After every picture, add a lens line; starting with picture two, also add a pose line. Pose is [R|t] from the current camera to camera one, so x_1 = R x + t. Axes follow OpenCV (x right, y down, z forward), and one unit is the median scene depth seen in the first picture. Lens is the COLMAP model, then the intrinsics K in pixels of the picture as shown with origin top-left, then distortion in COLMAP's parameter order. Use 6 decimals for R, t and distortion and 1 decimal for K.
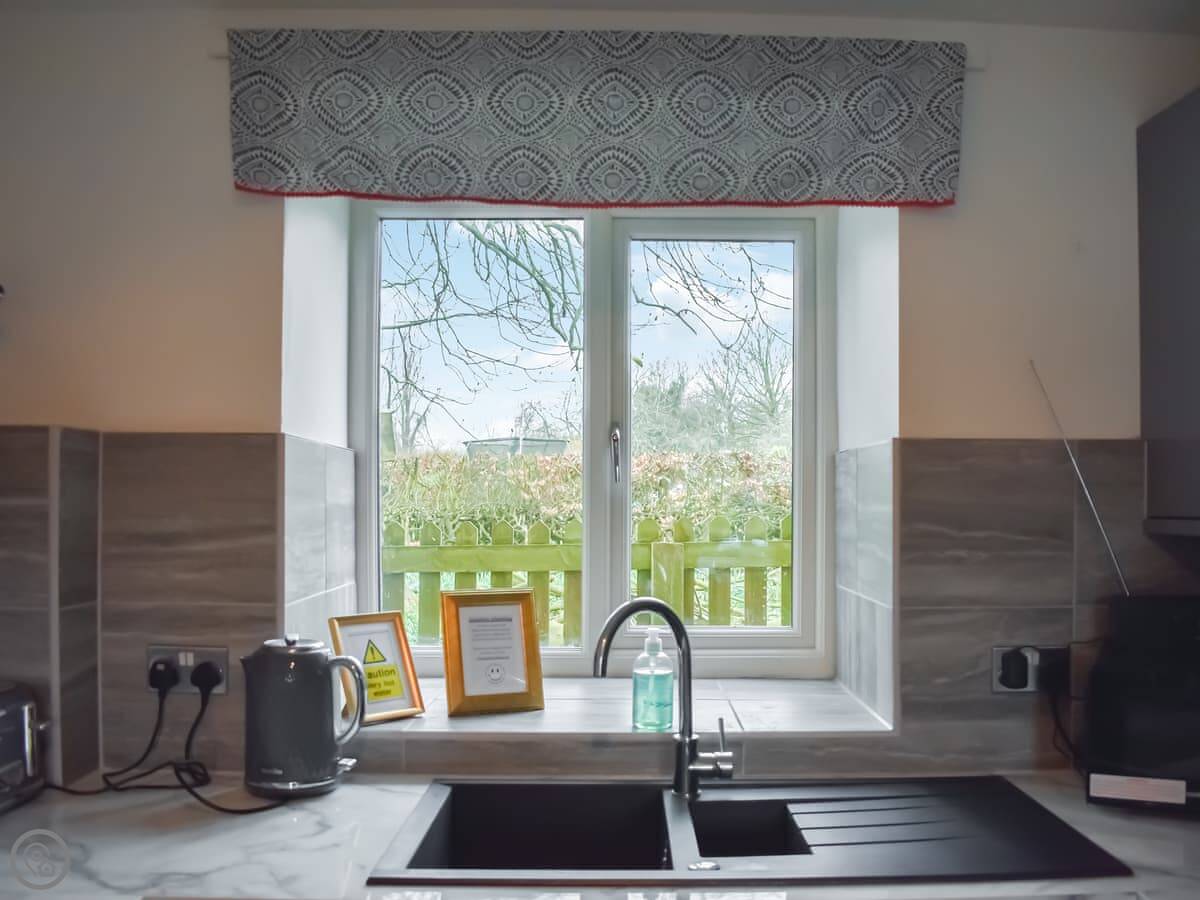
lens RADIAL K [[1050.6, 0, 660.5], [0, 1050.6, 511.1], [0, 0, 1]] dist [-0.105671, 0.005088]
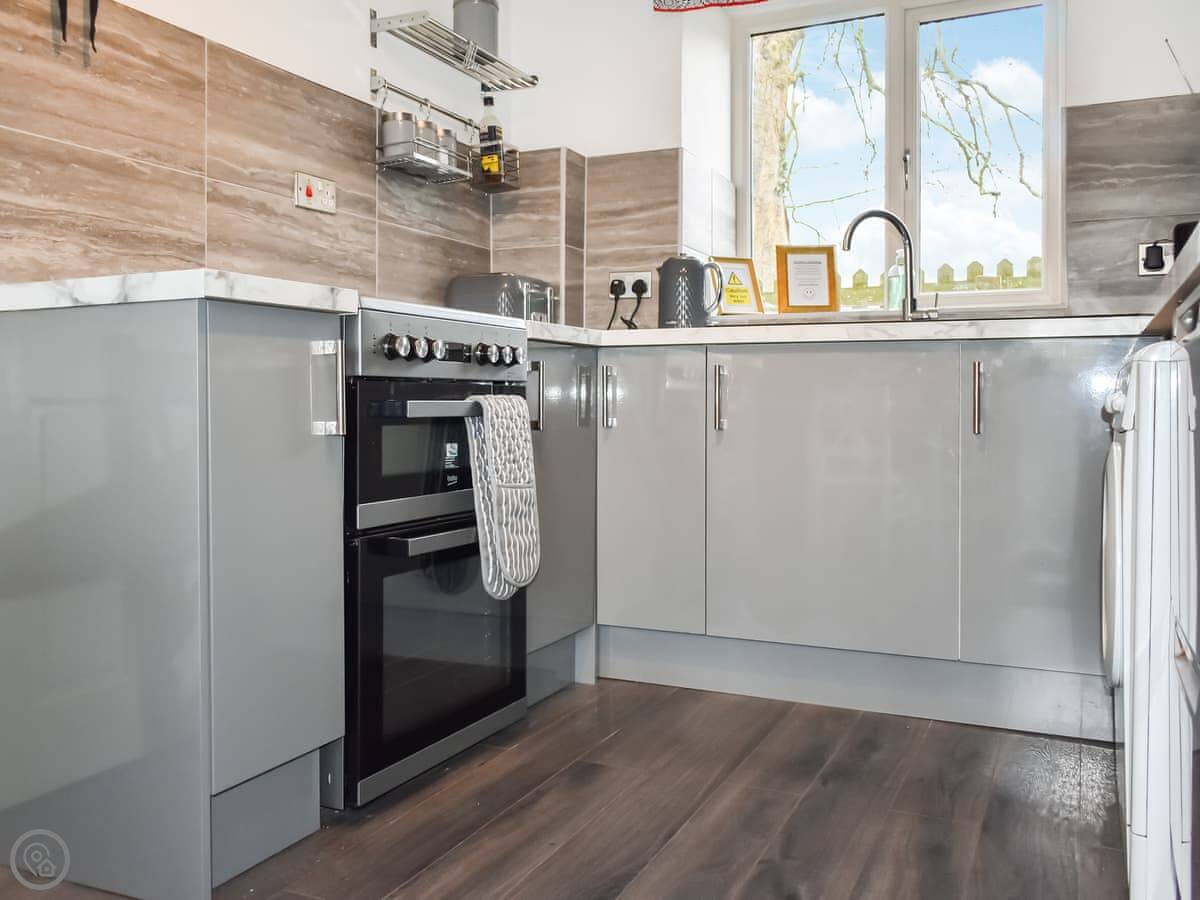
lens RADIAL K [[1049.4, 0, 618.4], [0, 1049.4, 394.1], [0, 0, 1]] dist [0.011237, 0.002584]
pose [[0.894271, -0.005146, -0.447497, 0.332689], [-0.003077, 0.999840, -0.017647, 0.373376], [0.447516, 0.017158, 0.894111, -0.632636]]
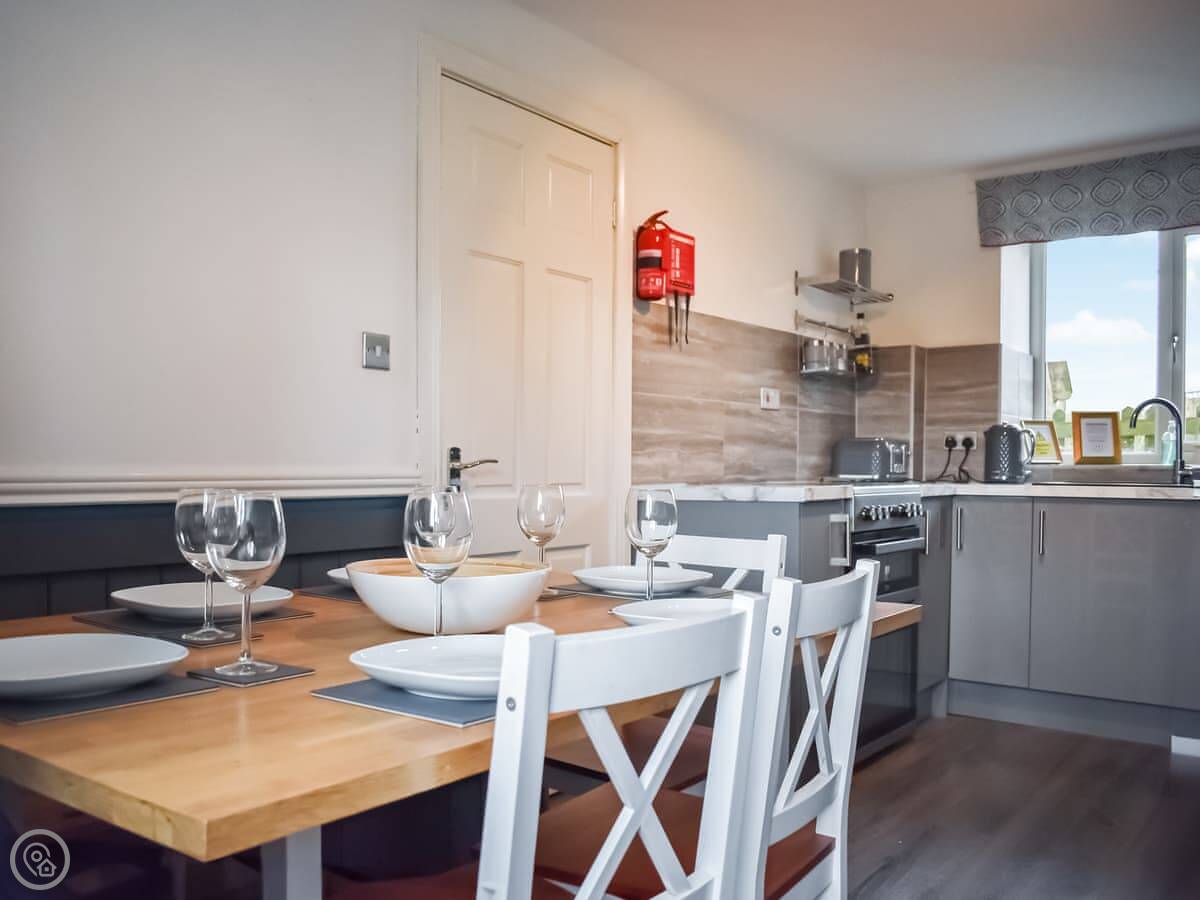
lens RADIAL K [[1035.5, 0, 600.4], [0, 1035.5, 482.8], [0, 0, 1]] dist [-0.018348, 0.001682]
pose [[0.770608, 0.007210, -0.637268, 0.464256], [-0.007149, 0.999971, 0.002669, 0.254859], [0.637269, 0.002499, 0.770637, -1.488062]]
